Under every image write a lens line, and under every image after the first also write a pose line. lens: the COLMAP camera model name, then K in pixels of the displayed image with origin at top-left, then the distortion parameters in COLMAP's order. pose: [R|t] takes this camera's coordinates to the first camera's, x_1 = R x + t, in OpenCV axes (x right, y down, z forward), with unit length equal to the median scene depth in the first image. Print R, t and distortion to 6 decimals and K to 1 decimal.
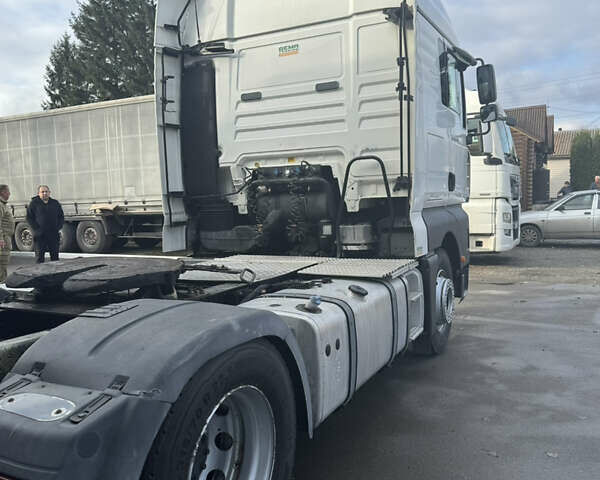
lens RADIAL K [[559.8, 0, 295.9], [0, 559.8, 242.8], [0, 0, 1]] dist [0.137908, -0.289709]
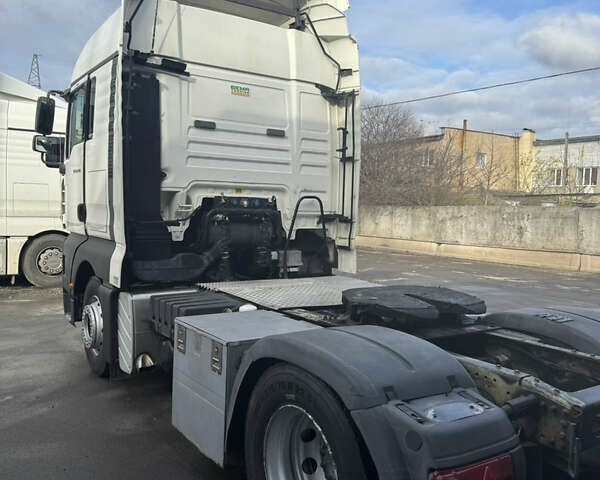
lens RADIAL K [[559.8, 0, 295.9], [0, 559.8, 242.8], [0, 0, 1]] dist [0.137908, -0.289709]
pose [[0.476541, -0.011635, 0.879075, -0.913023], [0.033102, 0.999441, -0.004717, -0.040585], [-0.878529, 0.031347, 0.476660, 0.398102]]
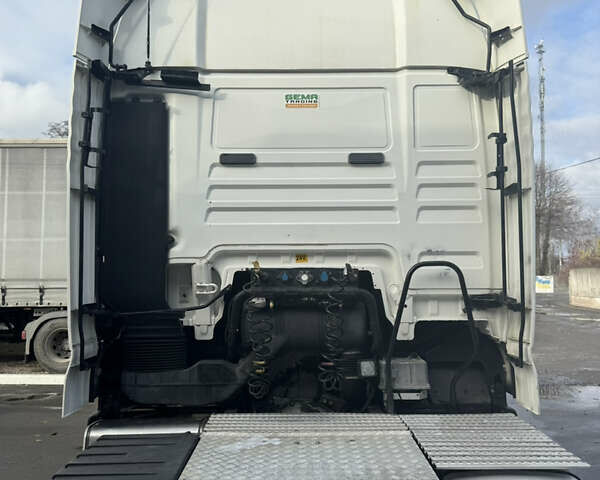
lens RADIAL K [[559.8, 0, 295.9], [0, 559.8, 242.8], [0, 0, 1]] dist [0.137908, -0.289709]
pose [[0.880709, 0.055594, 0.470385, -0.328065], [0.015399, 0.989203, -0.145743, -0.071247], [-0.473408, 0.135600, 0.870343, 0.432752]]
